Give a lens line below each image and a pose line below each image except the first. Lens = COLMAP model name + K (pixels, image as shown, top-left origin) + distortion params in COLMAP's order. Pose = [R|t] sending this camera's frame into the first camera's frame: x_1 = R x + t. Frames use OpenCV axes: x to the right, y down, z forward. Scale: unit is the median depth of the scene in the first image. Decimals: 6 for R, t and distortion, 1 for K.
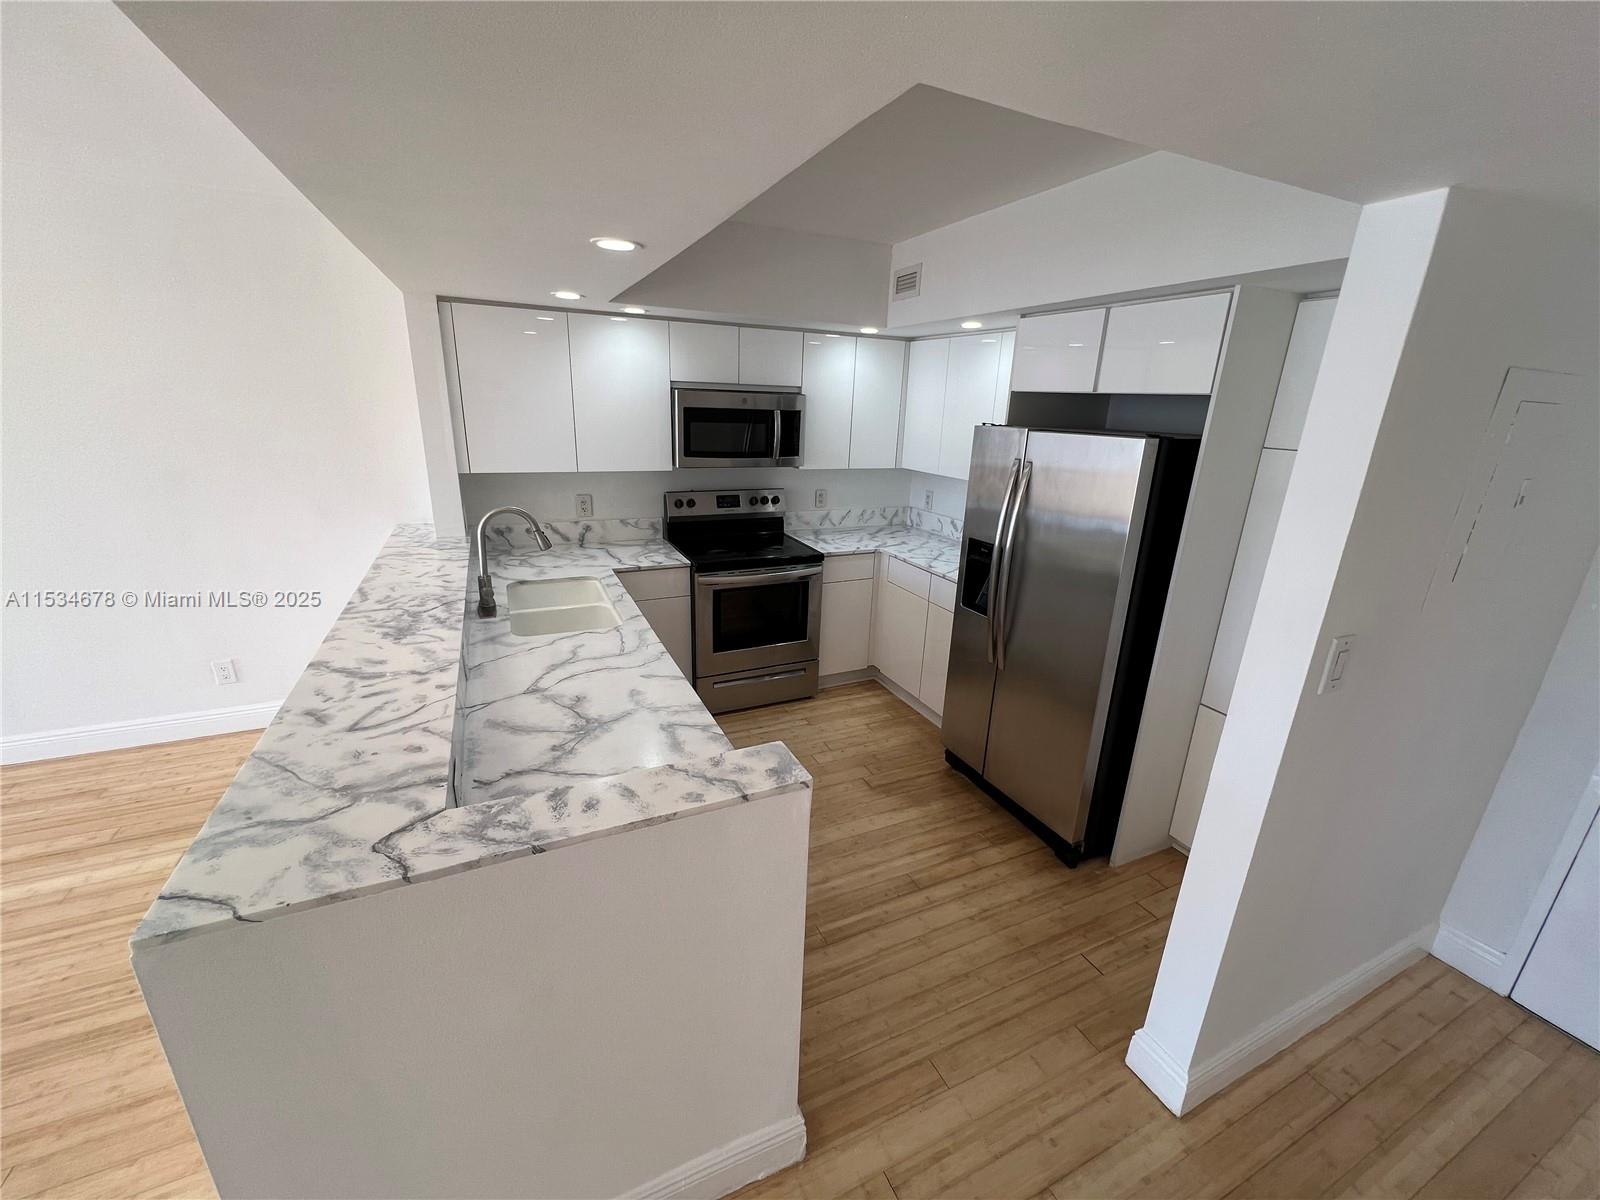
lens RADIAL K [[639.9, 0, 801.5], [0, 639.9, 602.9], [0, 0, 1]] dist [-0.002470, 0.000930]
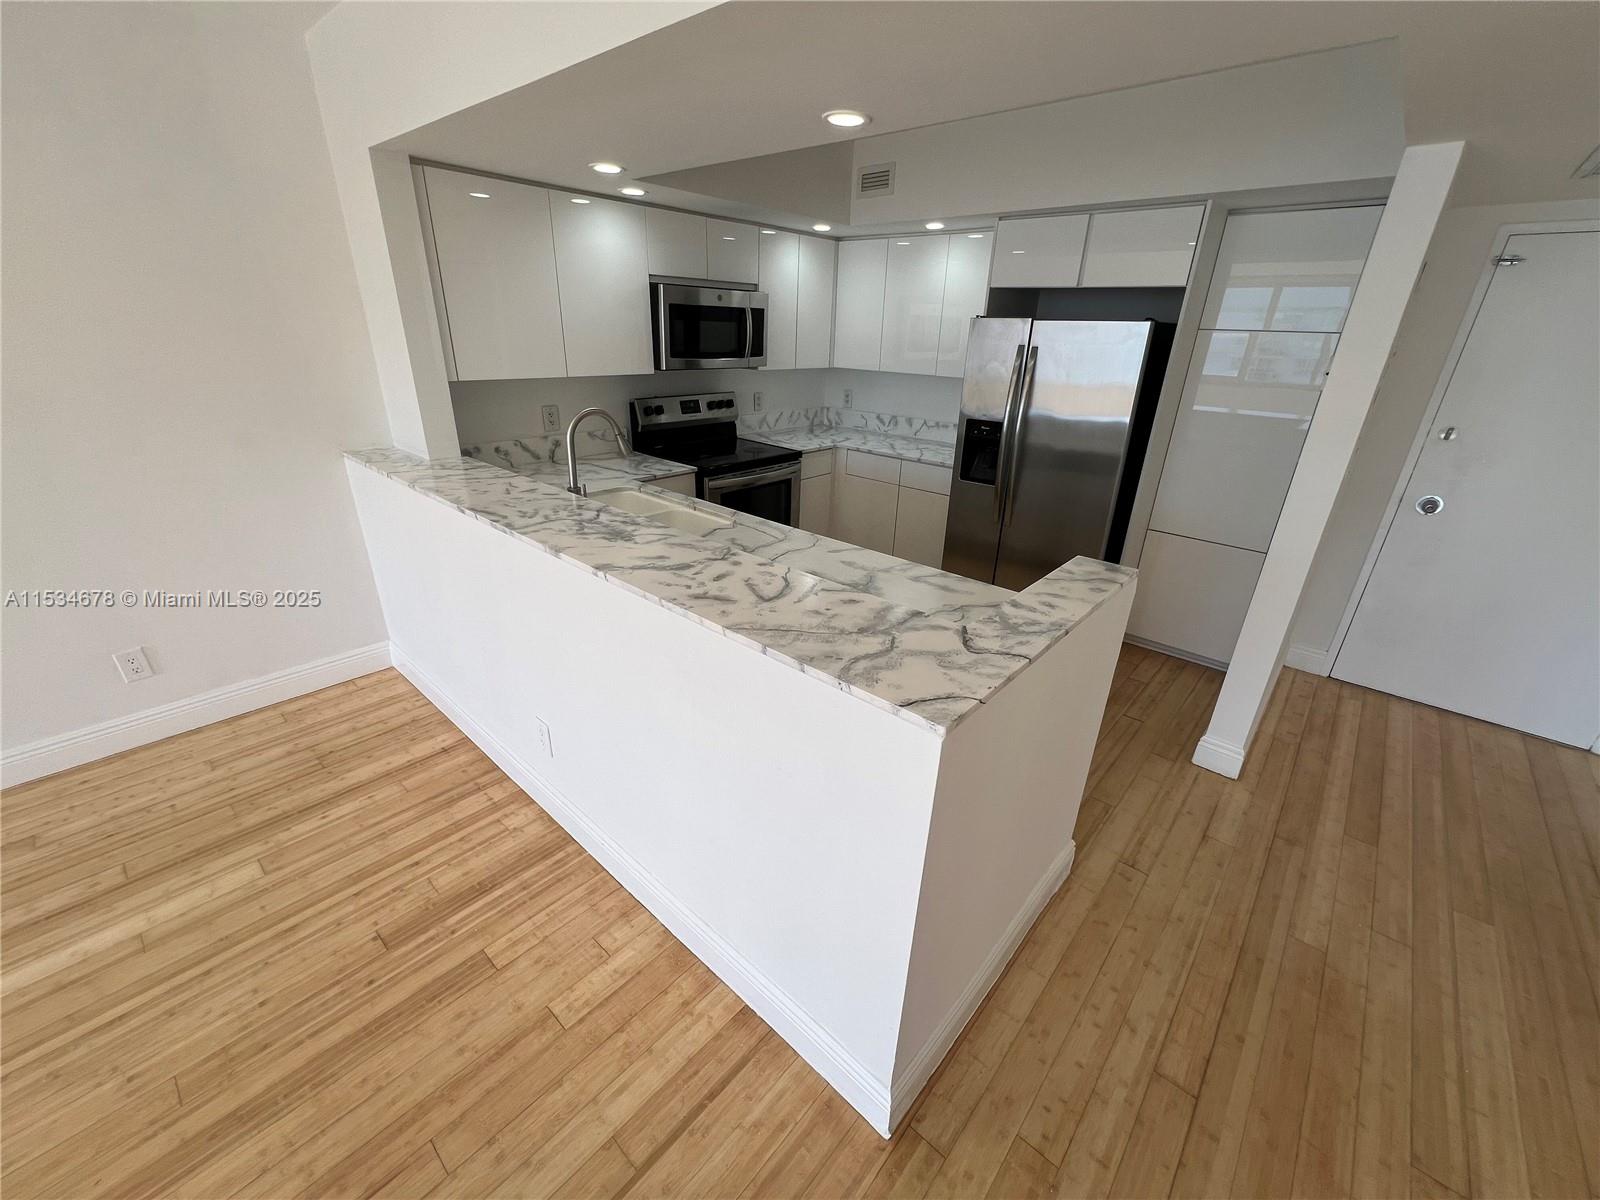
lens RADIAL K [[639.9, 0, 802.4], [0, 639.9, 602.5], [0, 0, 1]] dist [-0.002470, 0.000930]
pose [[0.919097, -0.163180, 0.358654, -0.638522], [0.121393, 0.983208, 0.136253, 0.041899], [-0.374865, -0.081691, 0.923473, 0.009852]]
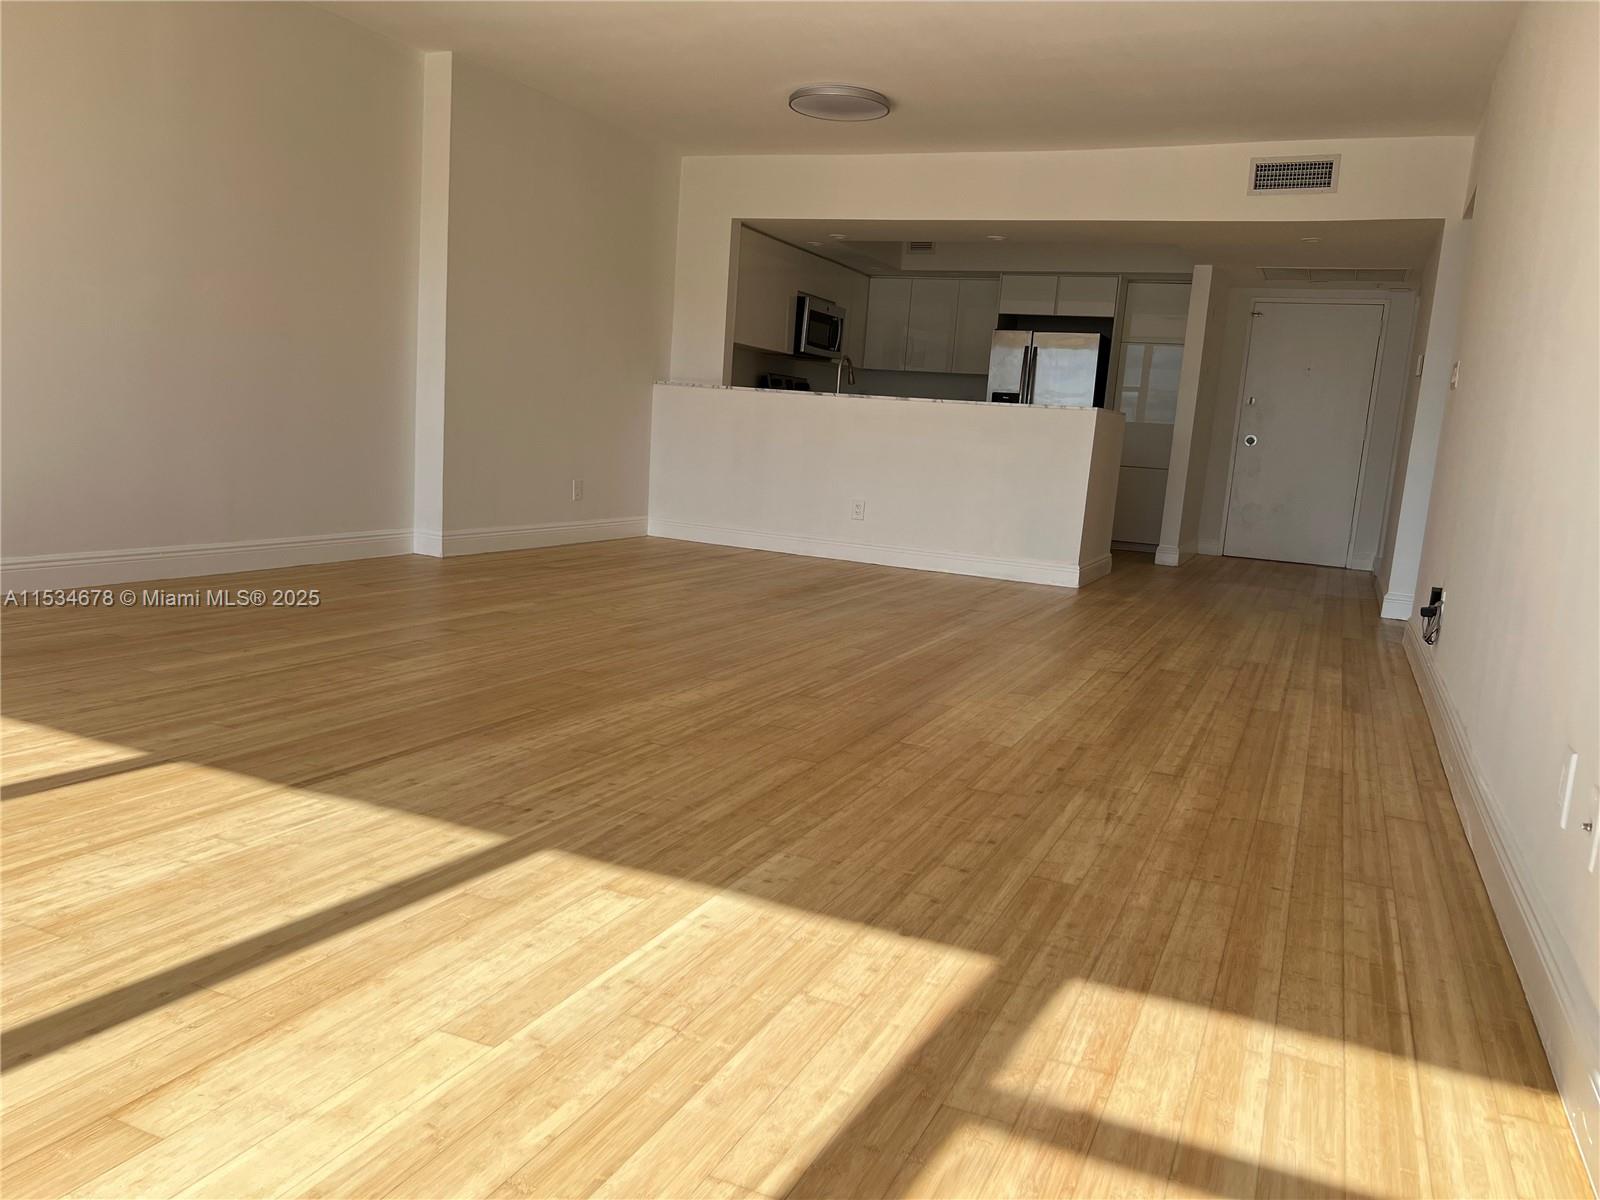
lens RADIAL K [[1201.9, 0, 799.5], [0, 1201.9, 609.0], [0, 0, 1]] dist [0.057020, -0.065099]
pose [[0.756265, -0.082174, 0.649085, -3.098846], [0.156142, 0.986084, -0.057087, 0.782901], [-0.635361, 0.144523, 0.758571, -1.454616]]
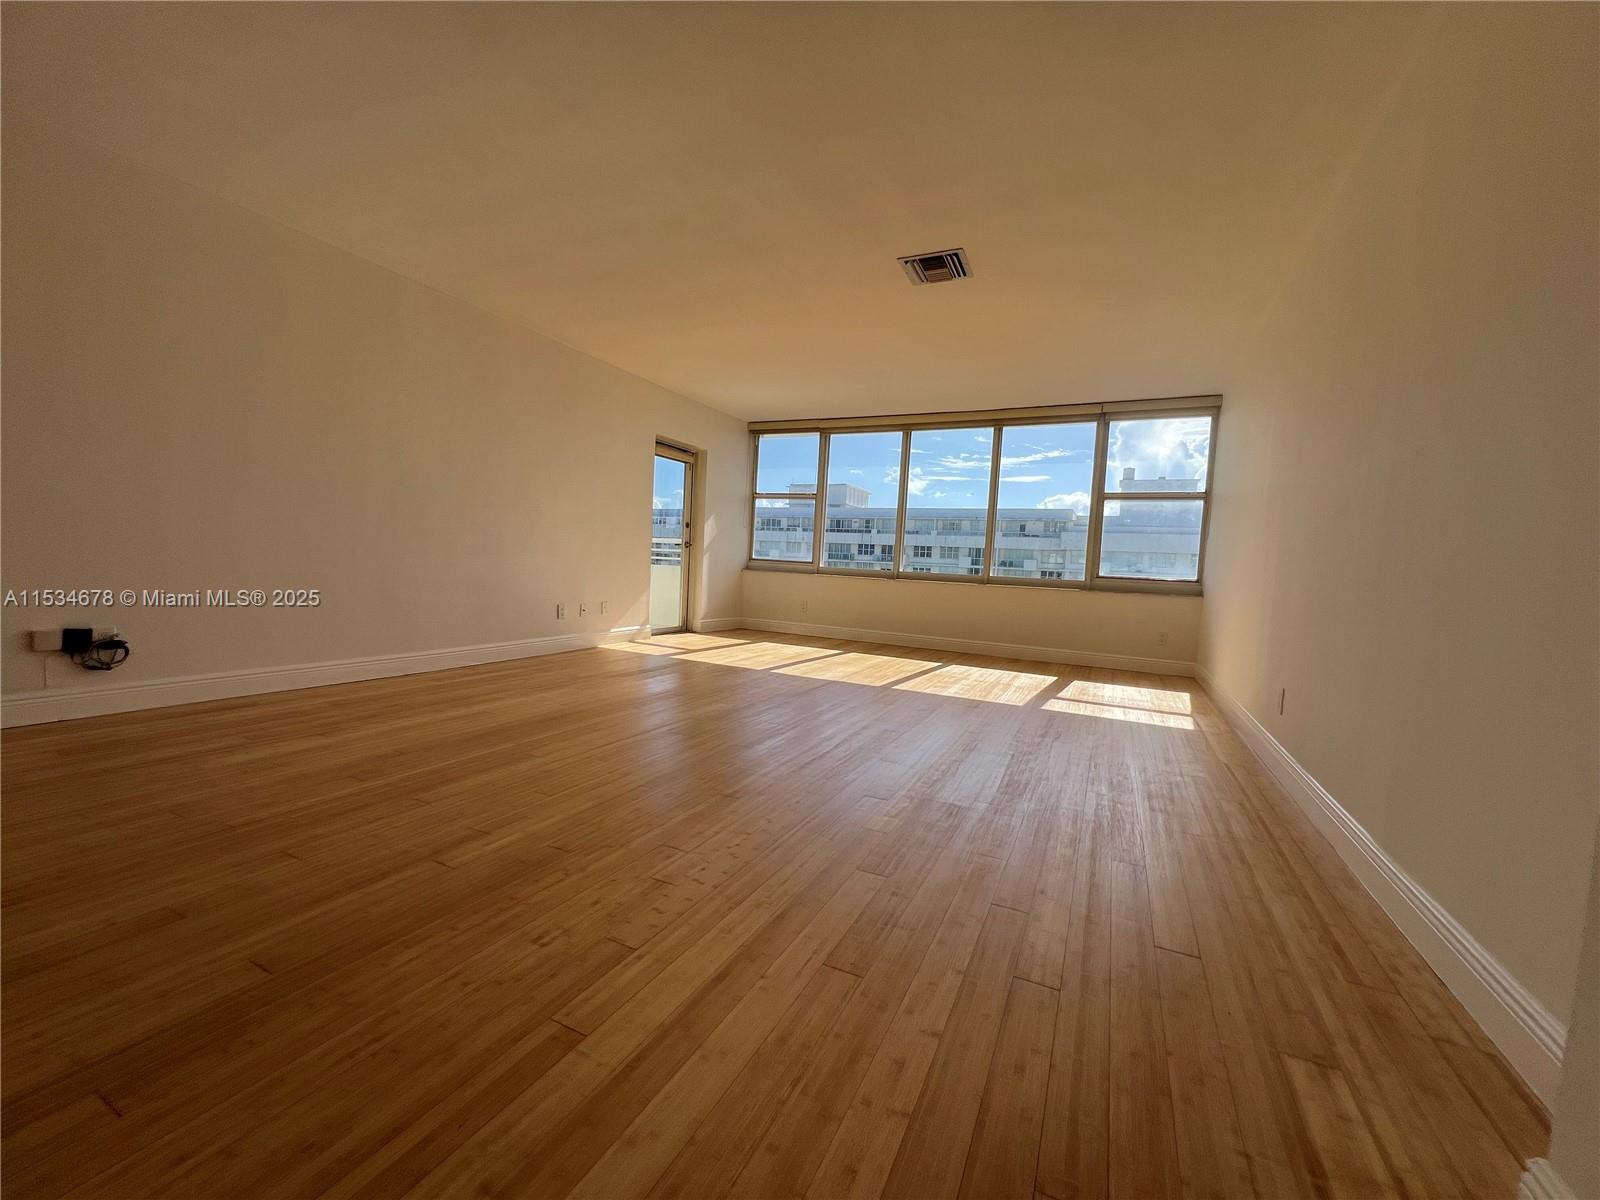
lens RADIAL K [[639.9, 0, 802.8], [0, 639.9, 607.0], [0, 0, 1]] dist [-0.002470, 0.000930]
pose [[-0.774276, -0.031637, -0.632057, -1.258740], [-0.264977, 0.923194, 0.278389, 0.011746], [0.574704, 0.383030, -0.723190, 1.180263]]
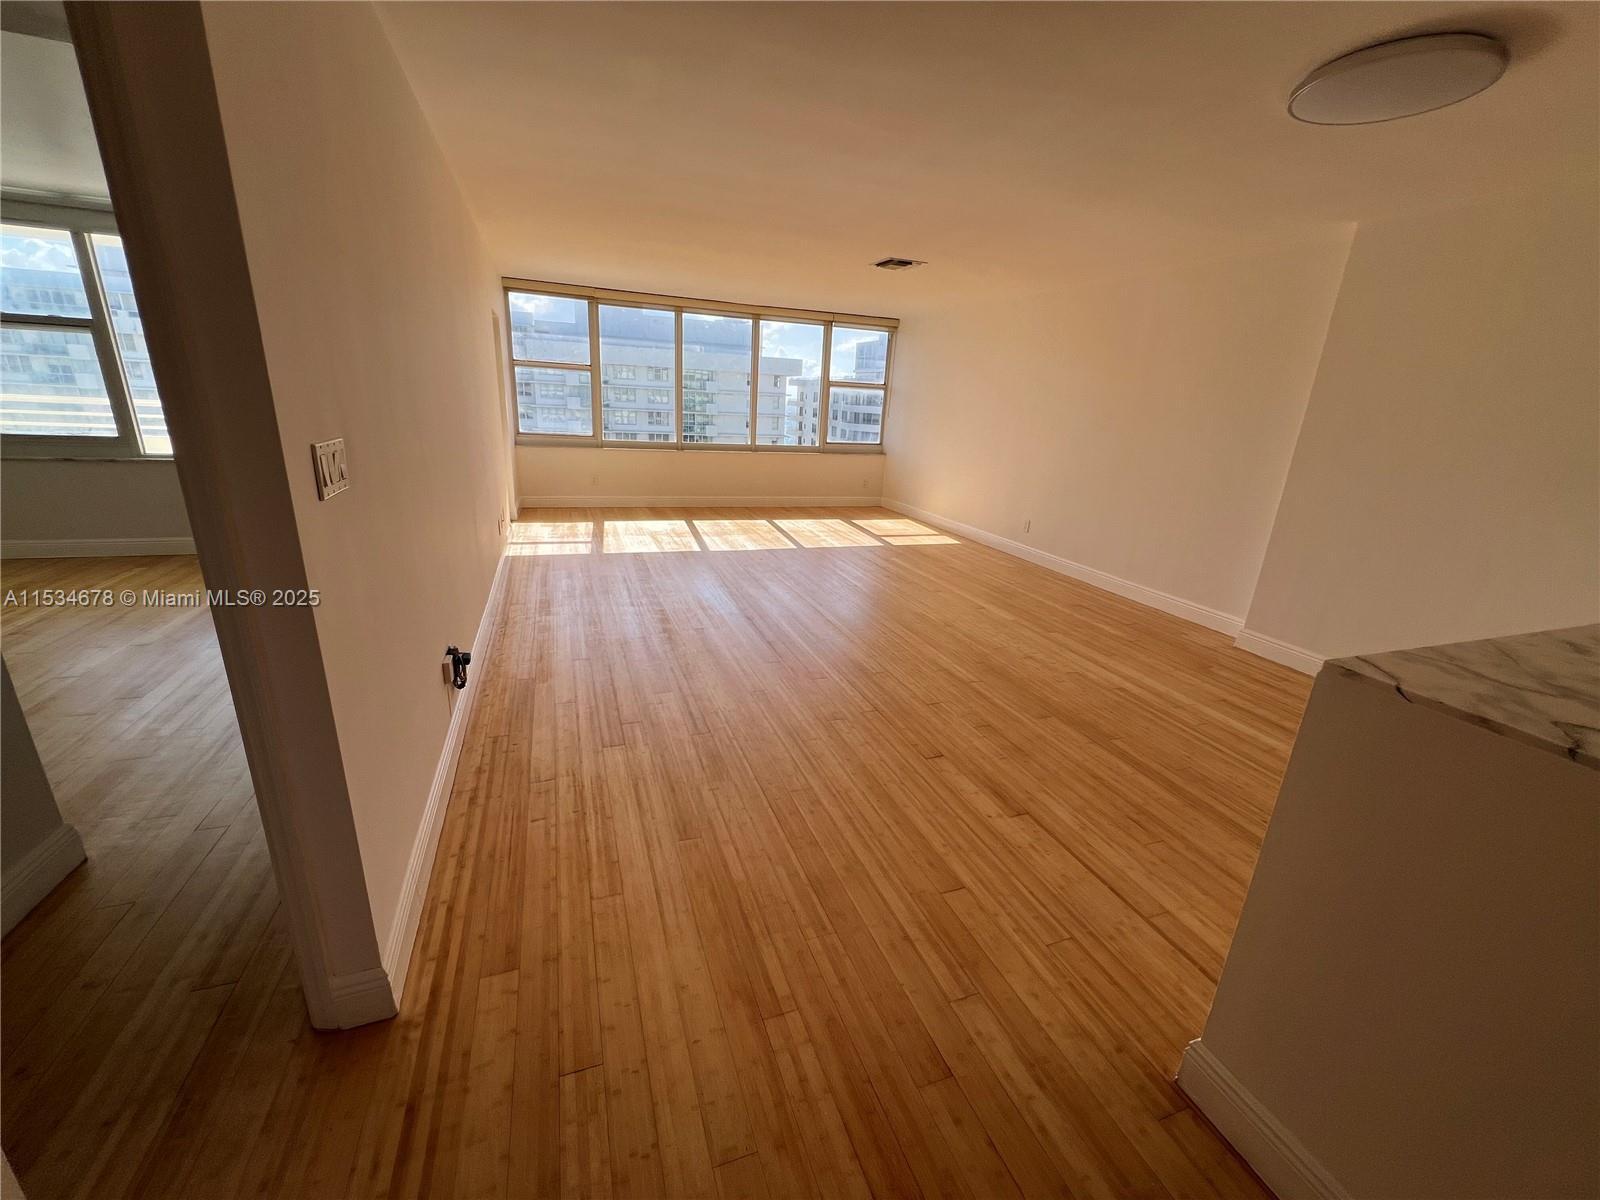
lens RADIAL K [[639.9, 0, 800.9], [0, 639.9, 606.0], [0, 0, 1]] dist [-0.002470, 0.000930]
pose [[-0.083049, 0.270779, -0.959052, 0.118655], [-0.354267, 0.891491, 0.282381, 0.166730], [0.931449, 0.363212, 0.021891, -0.041545]]
